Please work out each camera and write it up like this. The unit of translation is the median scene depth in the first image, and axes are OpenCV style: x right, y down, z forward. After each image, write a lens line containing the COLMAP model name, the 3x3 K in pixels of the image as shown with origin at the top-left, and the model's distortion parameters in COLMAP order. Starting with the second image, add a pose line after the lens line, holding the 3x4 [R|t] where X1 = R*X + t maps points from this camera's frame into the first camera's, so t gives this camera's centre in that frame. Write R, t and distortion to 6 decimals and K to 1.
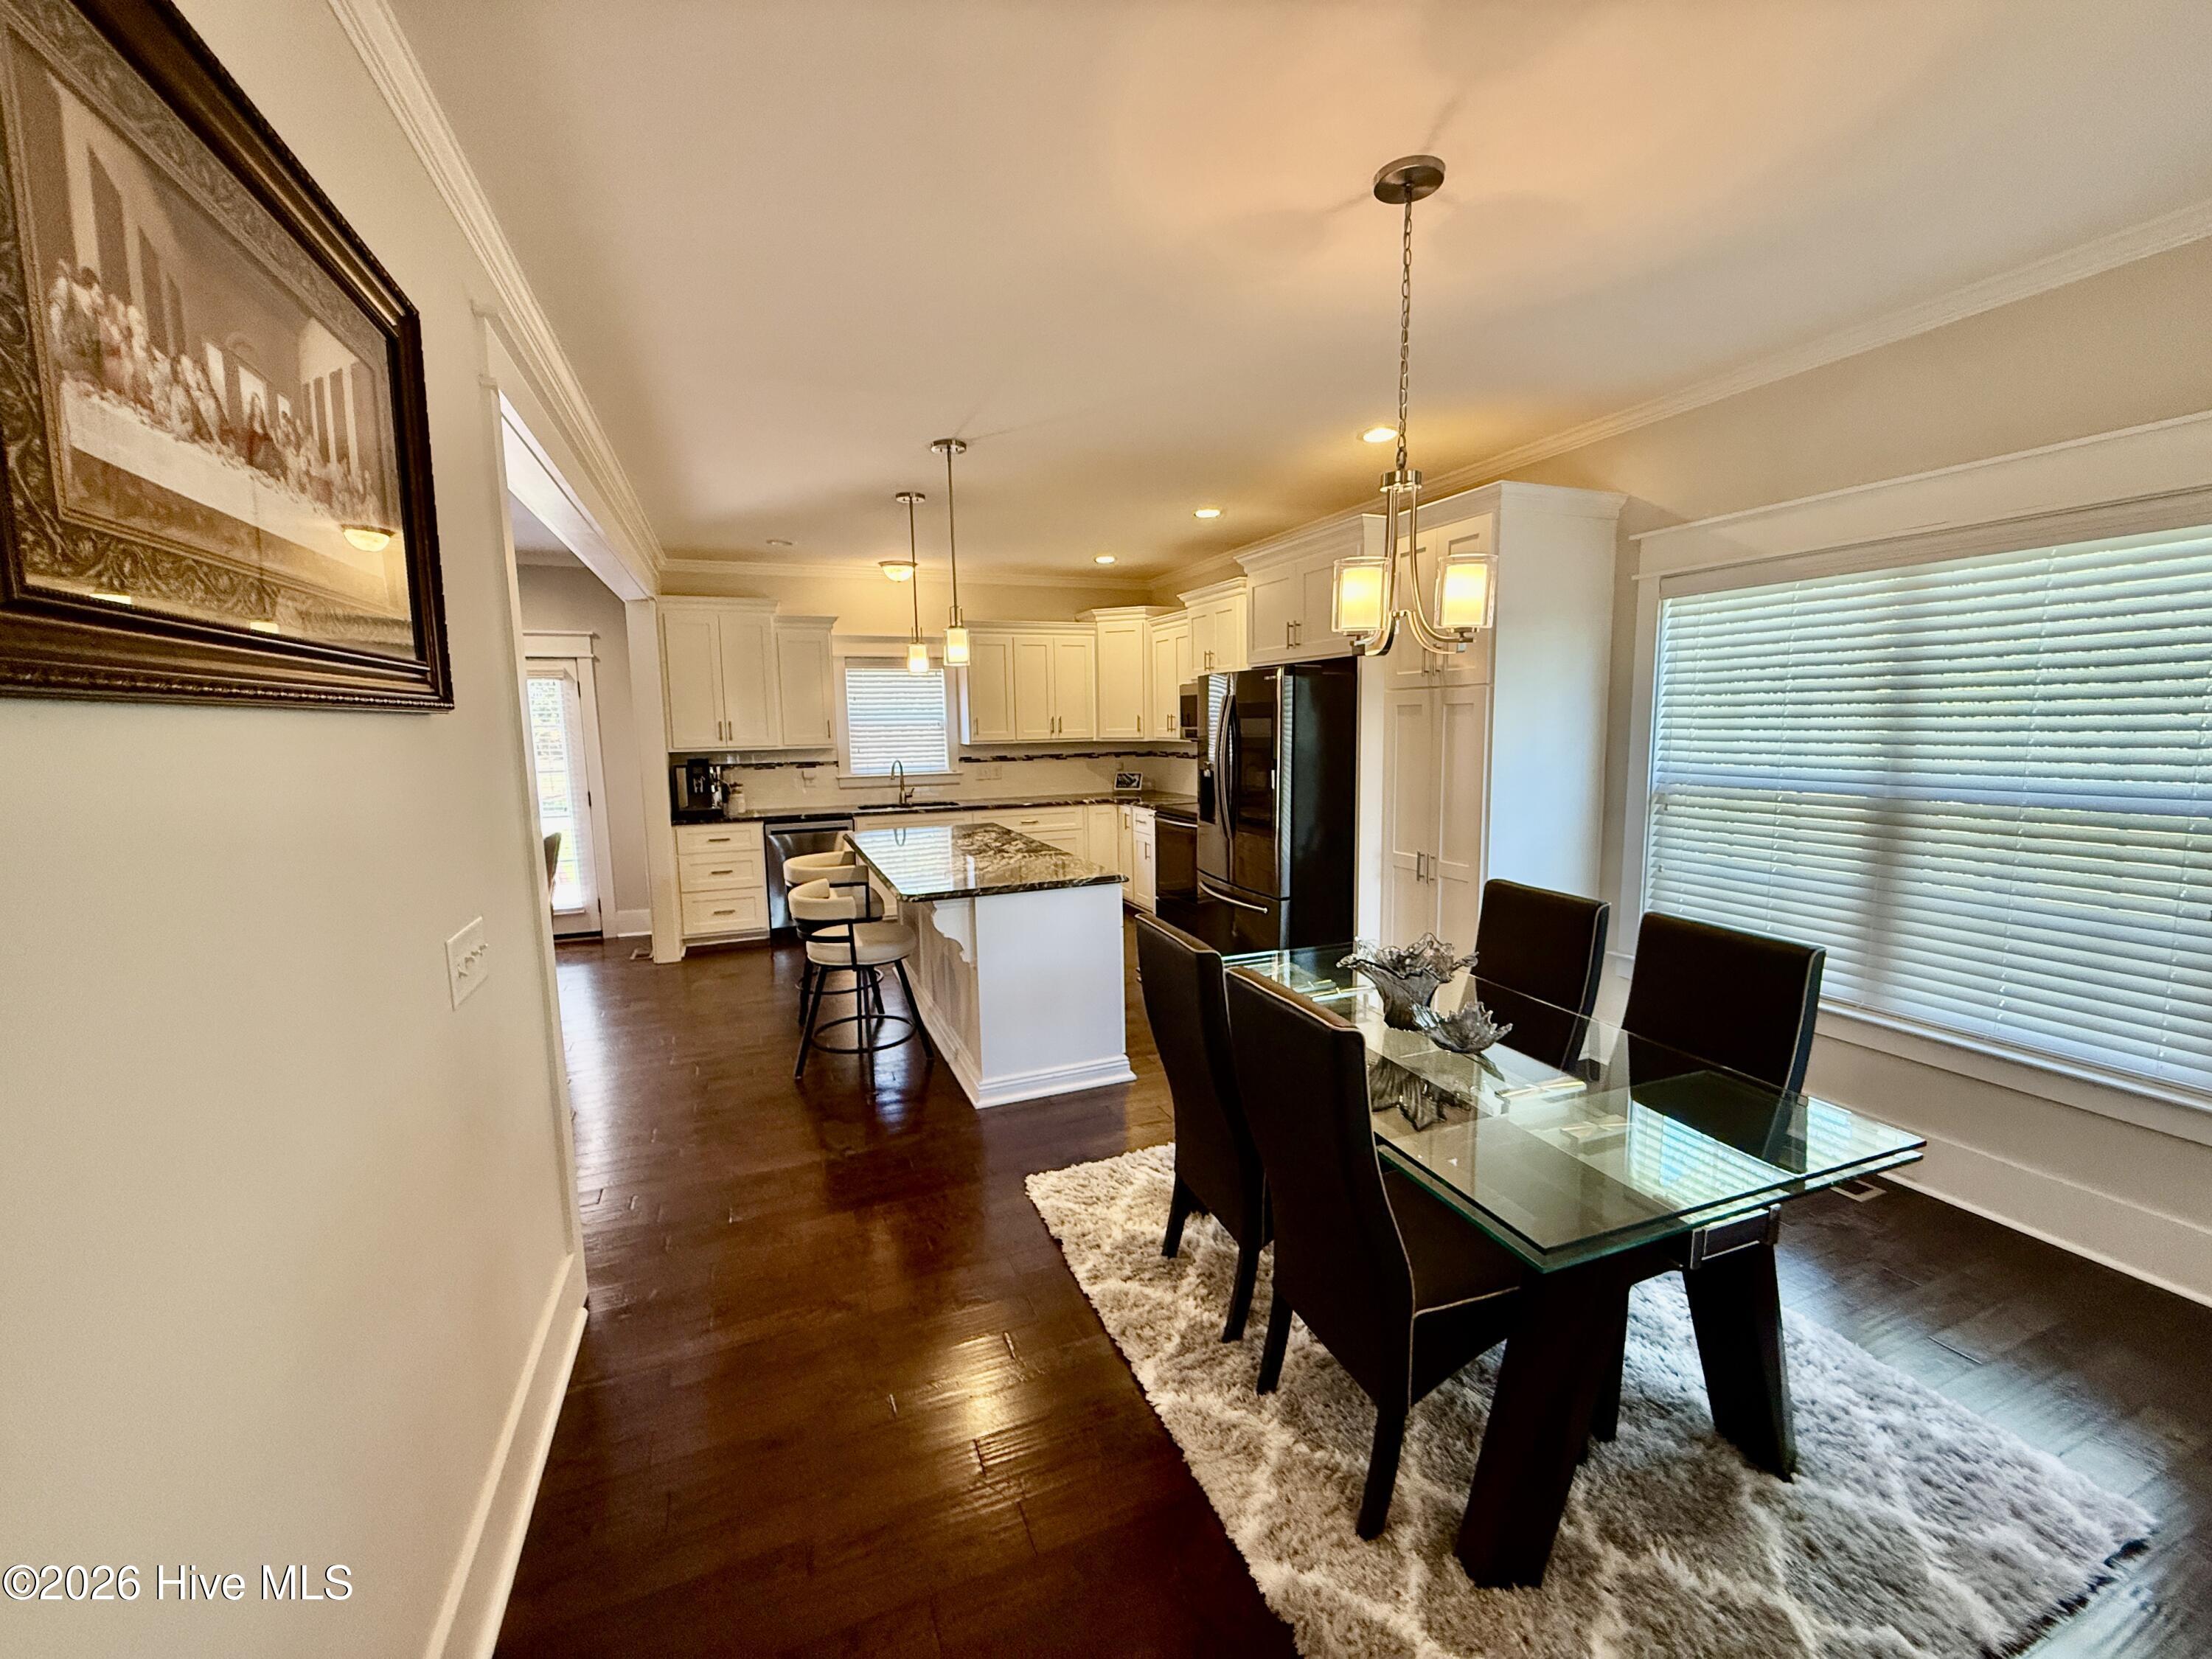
lens RADIAL K [[889.7, 0, 1096.7], [0, 889.7, 825.1], [0, 0, 1]] dist [0.002864, 0.000054]
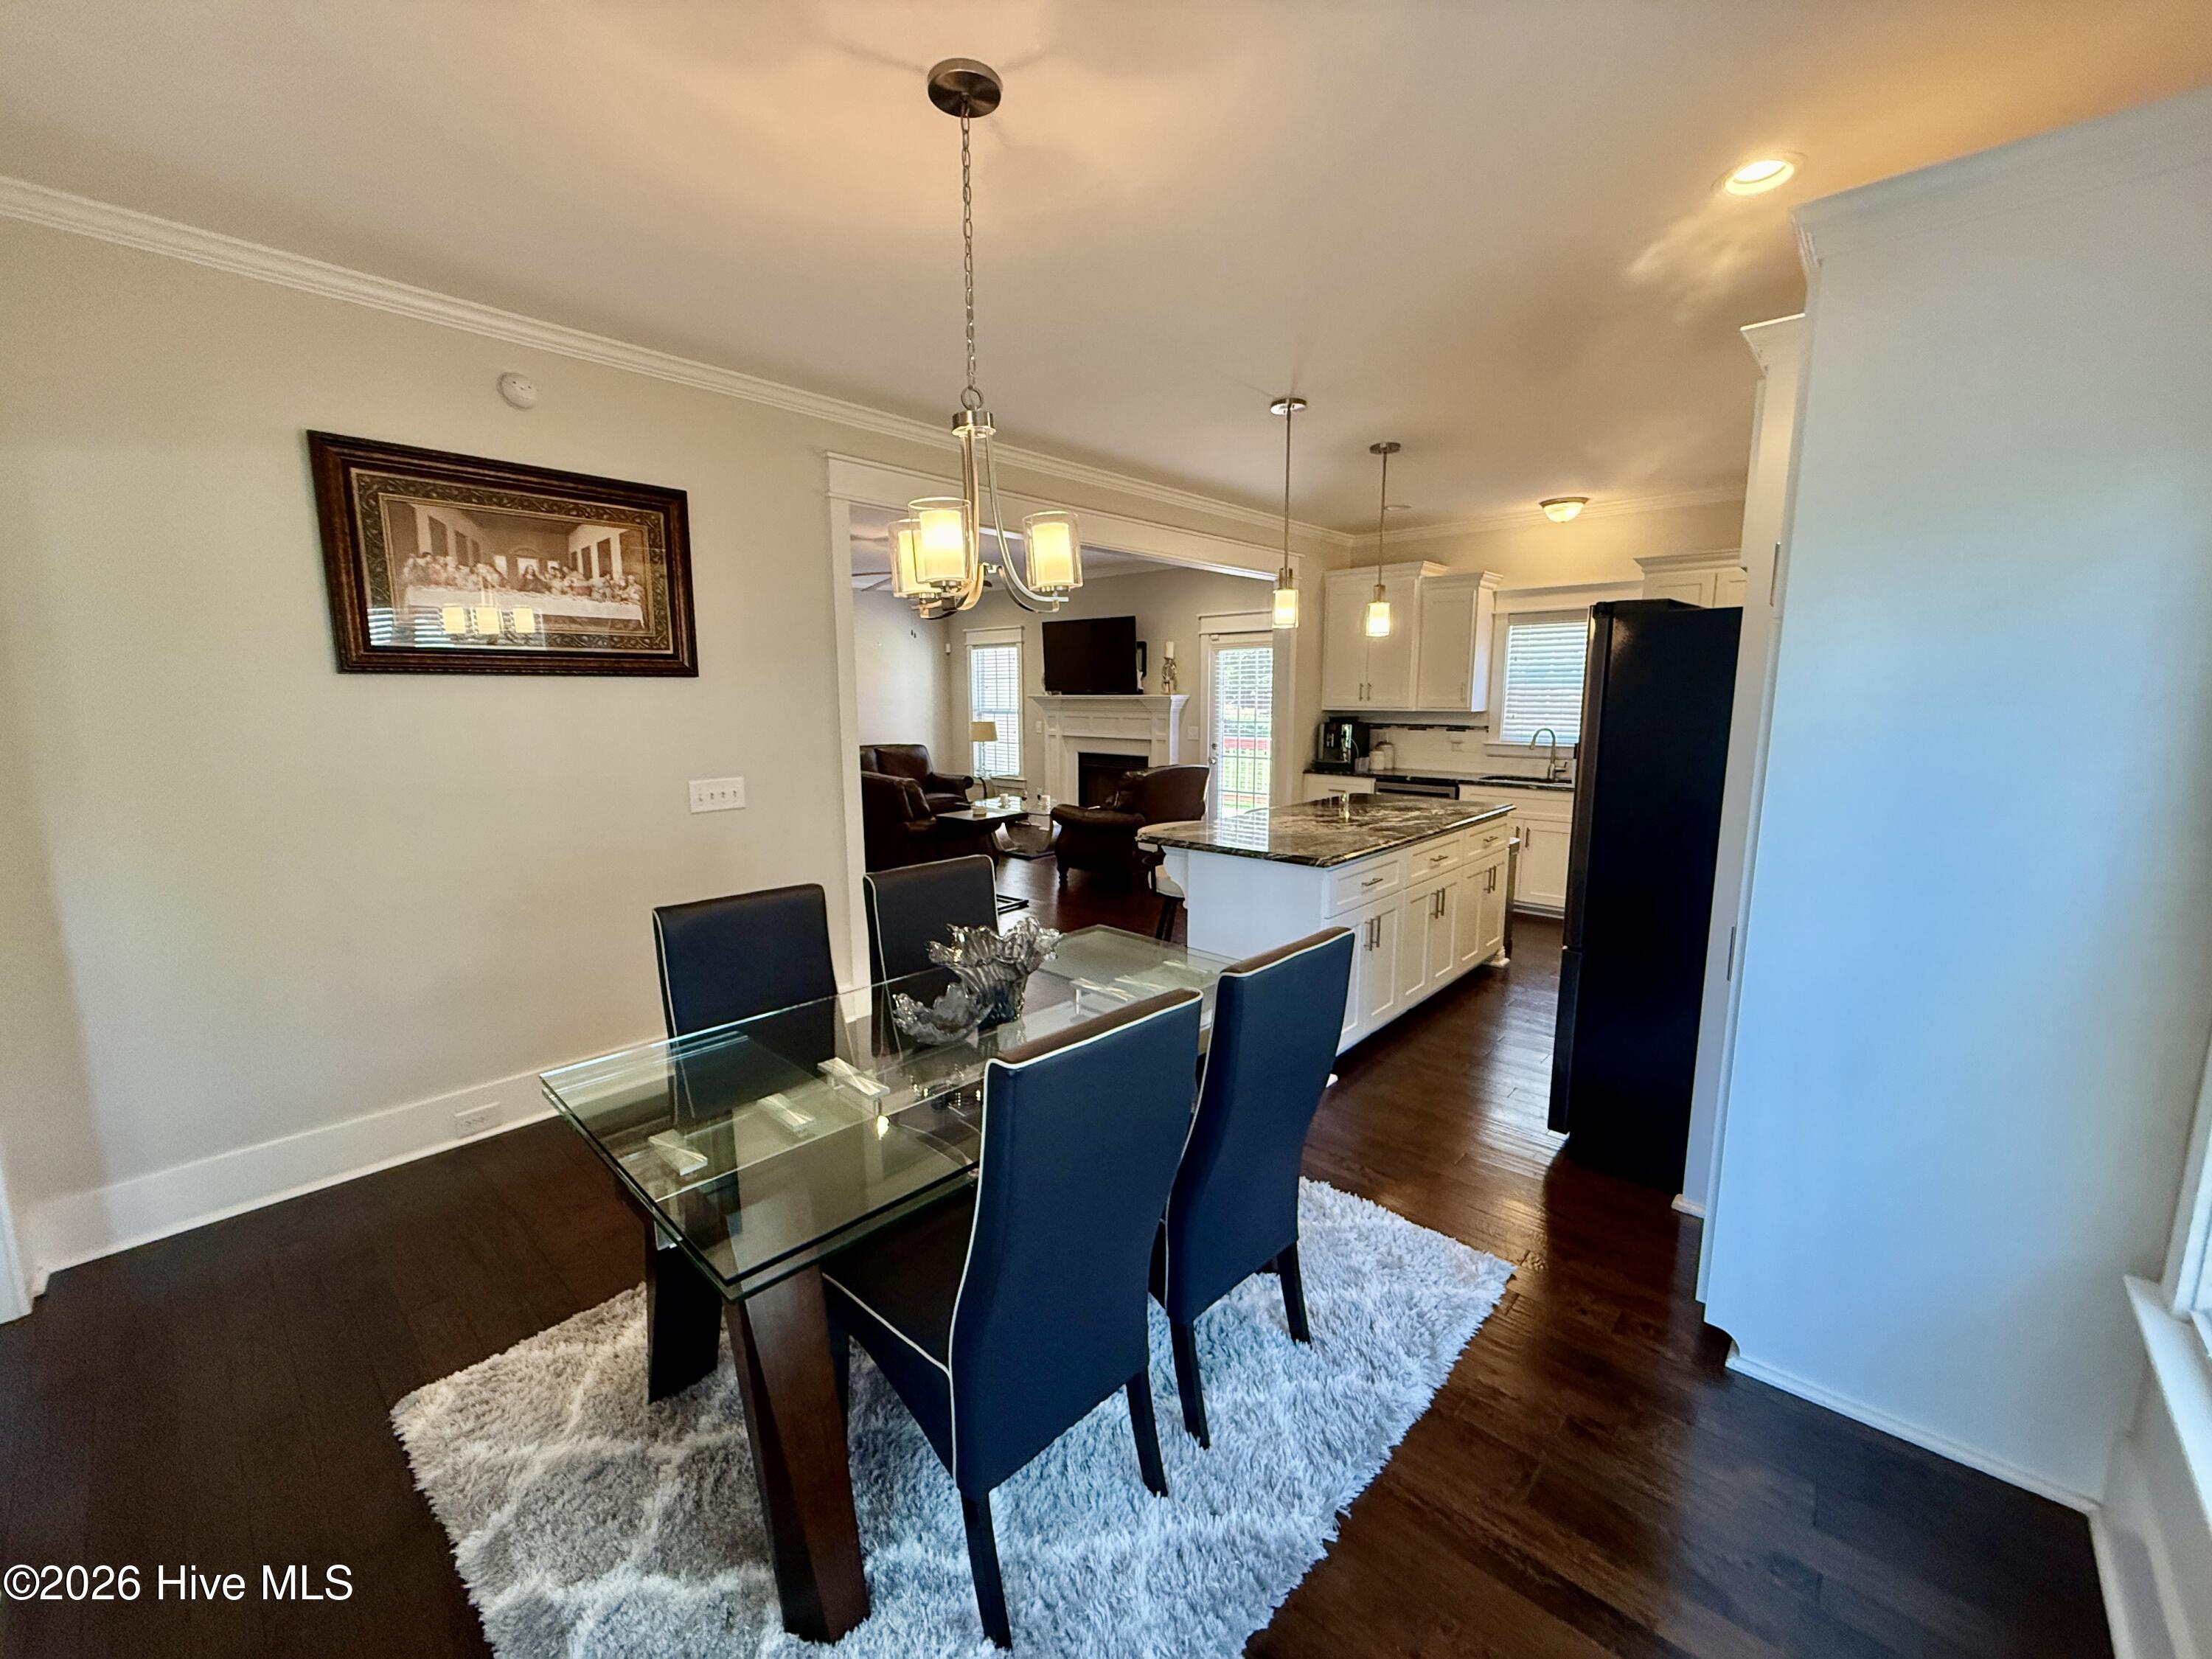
lens RADIAL K [[889.7, 0, 1097.3], [0, 889.7, 831.7], [0, 0, 1]] dist [0.002864, 0.000054]
pose [[0.440303, 0.153324, -0.884661, 0.406427], [-0.107439, 0.987229, 0.117628, -0.030014], [0.891398, 0.043255, 0.451153, 0.227325]]
